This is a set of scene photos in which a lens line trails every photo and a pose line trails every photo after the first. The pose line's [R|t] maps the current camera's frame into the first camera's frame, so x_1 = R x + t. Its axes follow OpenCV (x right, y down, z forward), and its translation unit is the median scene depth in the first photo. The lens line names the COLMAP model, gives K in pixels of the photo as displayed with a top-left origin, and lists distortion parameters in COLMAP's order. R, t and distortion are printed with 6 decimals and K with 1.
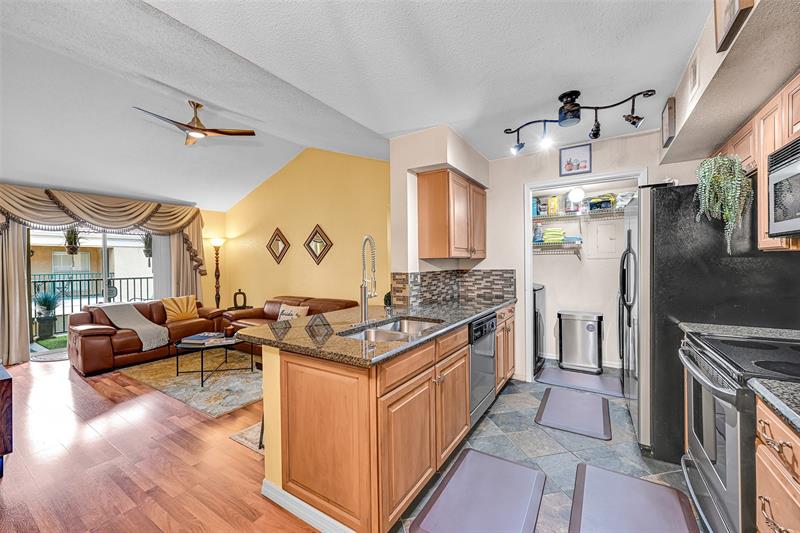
lens RADIAL K [[316.9, 0, 398.6], [0, 316.9, 266.0], [0, 0, 1]] dist [-0.000871, -0.000053]
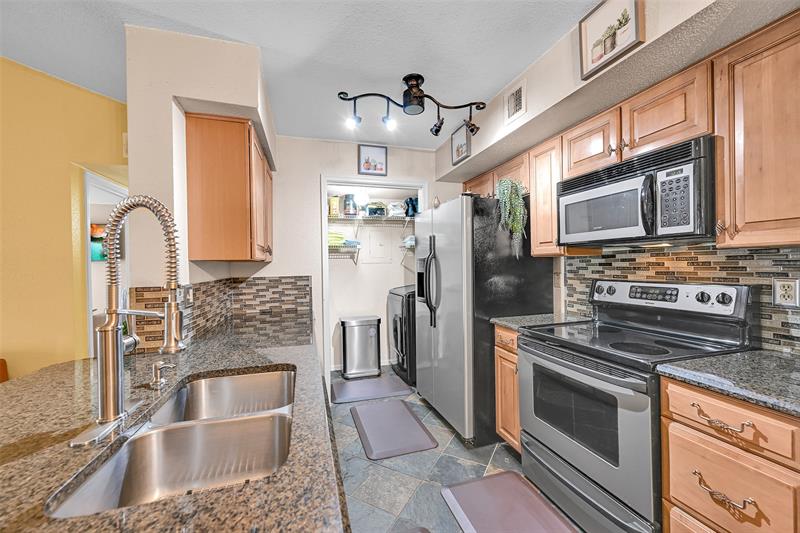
lens RADIAL K [[316.9, 0, 398.6], [0, 316.9, 266.8], [0, 0, 1]] dist [-0.000871, -0.000053]
pose [[0.651305, -0.002337, 0.758813, -0.097436], [0.015010, 0.999839, -0.009804, -0.000471], [-0.758668, 0.017776, 0.651235, 0.261038]]
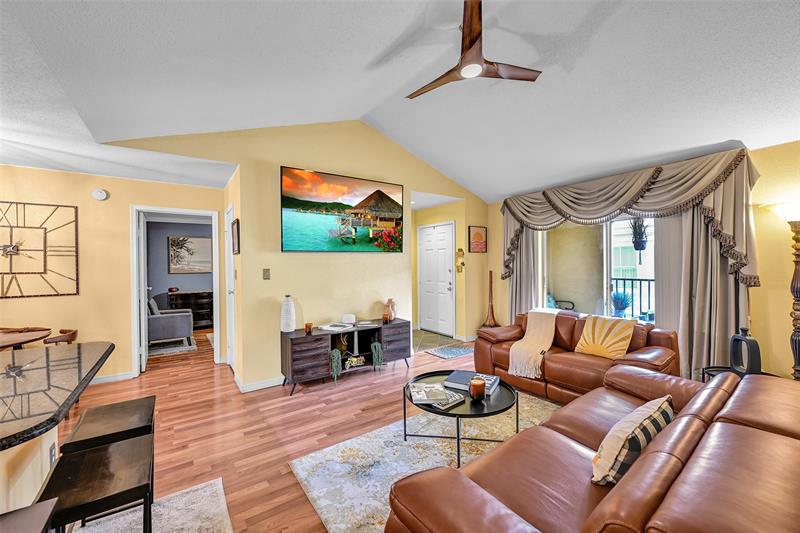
lens RADIAL K [[316.9, 0, 399.1], [0, 316.9, 264.0], [0, 0, 1]] dist [-0.000871, -0.000053]
pose [[-0.370080, 0.016766, -0.928849, 0.041560], [0.008085, 0.999857, 0.014826, -0.025699], [0.928965, -0.002023, -0.370163, 1.111465]]
